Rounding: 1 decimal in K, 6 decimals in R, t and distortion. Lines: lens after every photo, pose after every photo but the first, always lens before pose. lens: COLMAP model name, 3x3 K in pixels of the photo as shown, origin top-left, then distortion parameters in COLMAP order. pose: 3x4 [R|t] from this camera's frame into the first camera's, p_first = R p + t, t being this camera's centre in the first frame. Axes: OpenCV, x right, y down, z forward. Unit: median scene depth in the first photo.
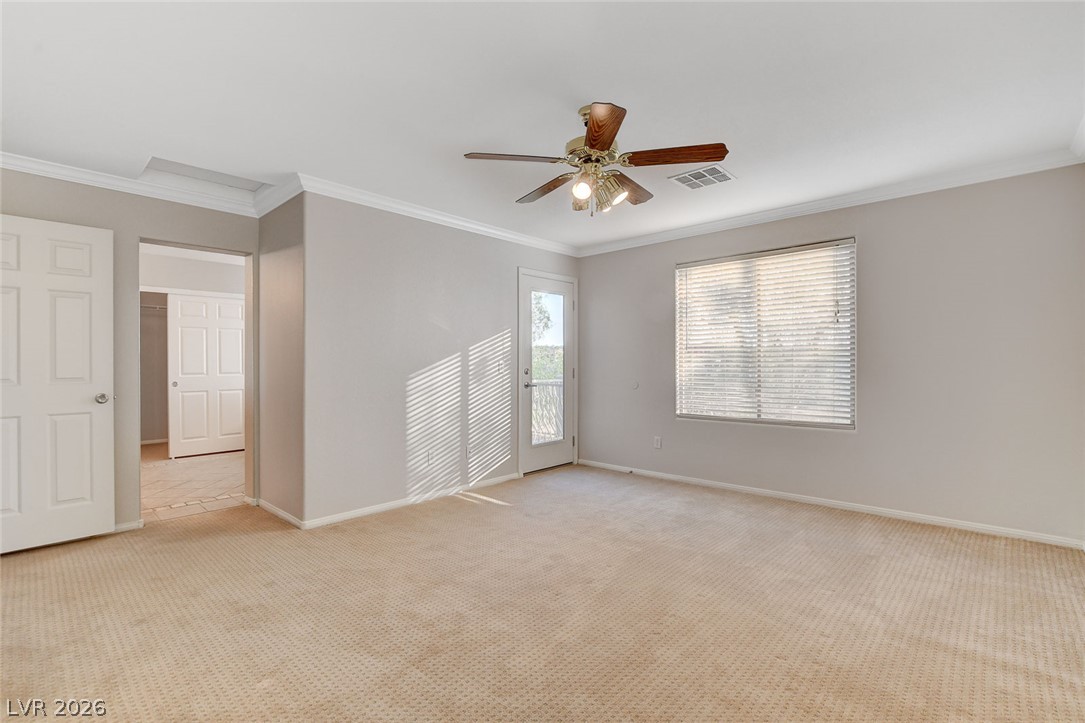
lens RADIAL K [[495.3, 0, 543.5], [0, 495.3, 368.3], [0, 0, 1]] dist [-0.016993, 0.000851]
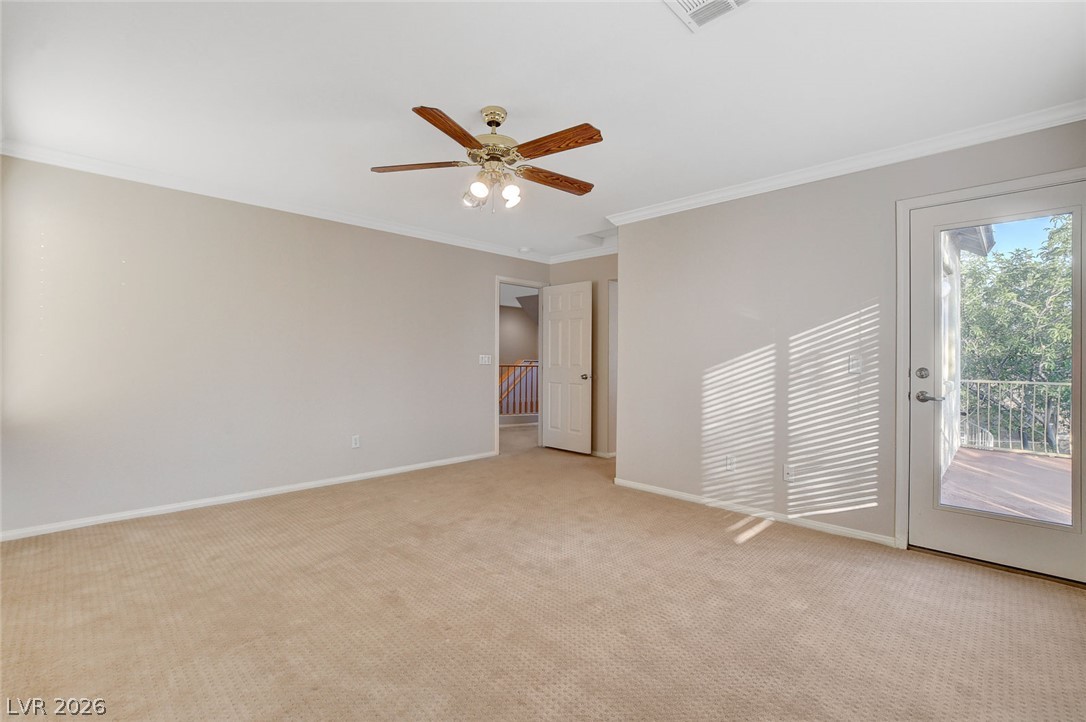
lens RADIAL K [[495.7, 0, 543.4], [0, 495.7, 354.2], [0, 0, 1]] dist [-0.016993, 0.000851]
pose [[-0.044648, -0.009275, -0.998960, 0.668948], [-0.022031, 0.999723, -0.008297, -0.000486], [0.998760, 0.021638, -0.044840, 0.690843]]
